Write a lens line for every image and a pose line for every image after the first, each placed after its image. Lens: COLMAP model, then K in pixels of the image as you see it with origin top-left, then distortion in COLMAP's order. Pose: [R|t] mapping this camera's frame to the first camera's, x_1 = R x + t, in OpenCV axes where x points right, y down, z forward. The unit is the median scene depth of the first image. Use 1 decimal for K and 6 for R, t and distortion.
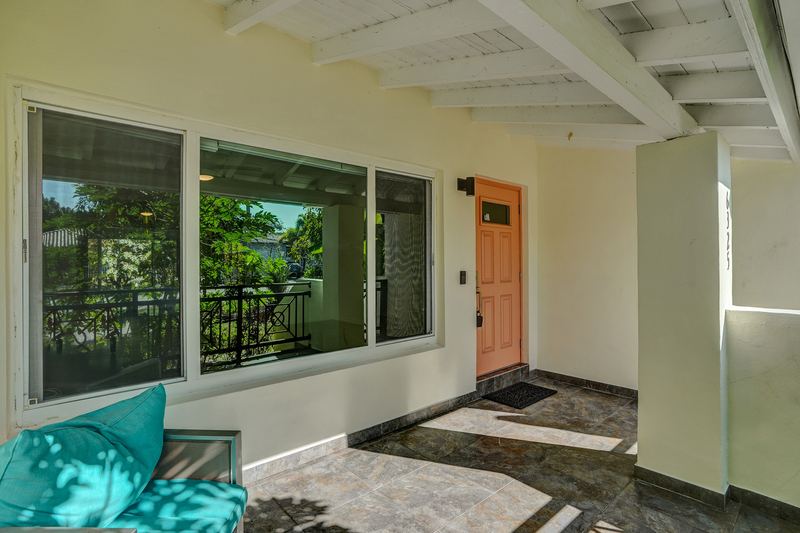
lens RADIAL K [[384.3, 0, 404.2], [0, 384.3, 265.7], [0, 0, 1]] dist [-0.059224, 0.030423]
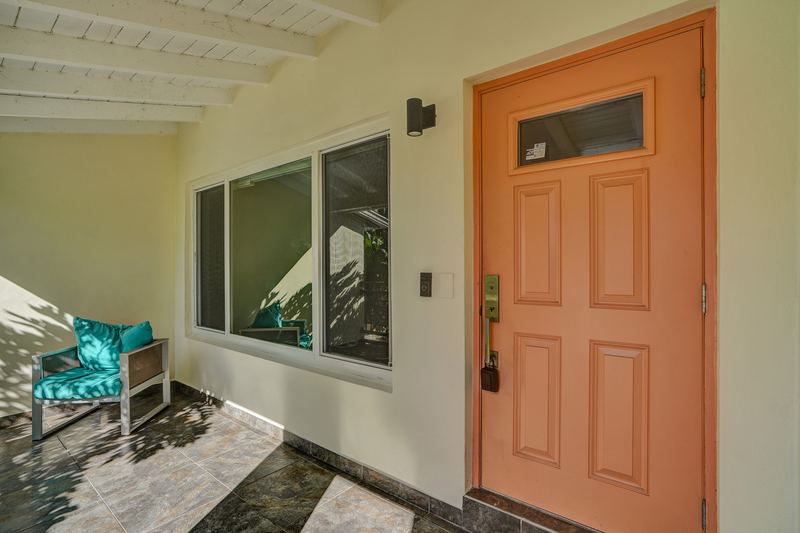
lens RADIAL K [[384.3, 0, 404.2], [0, 384.3, 265.7], [0, 0, 1]] dist [-0.059224, 0.030423]
pose [[0.181236, 0.007373, -0.983412, 0.923951], [-0.001529, 0.999973, 0.007215, -0.000211], [0.983439, 0.000196, 0.181242, 1.159683]]
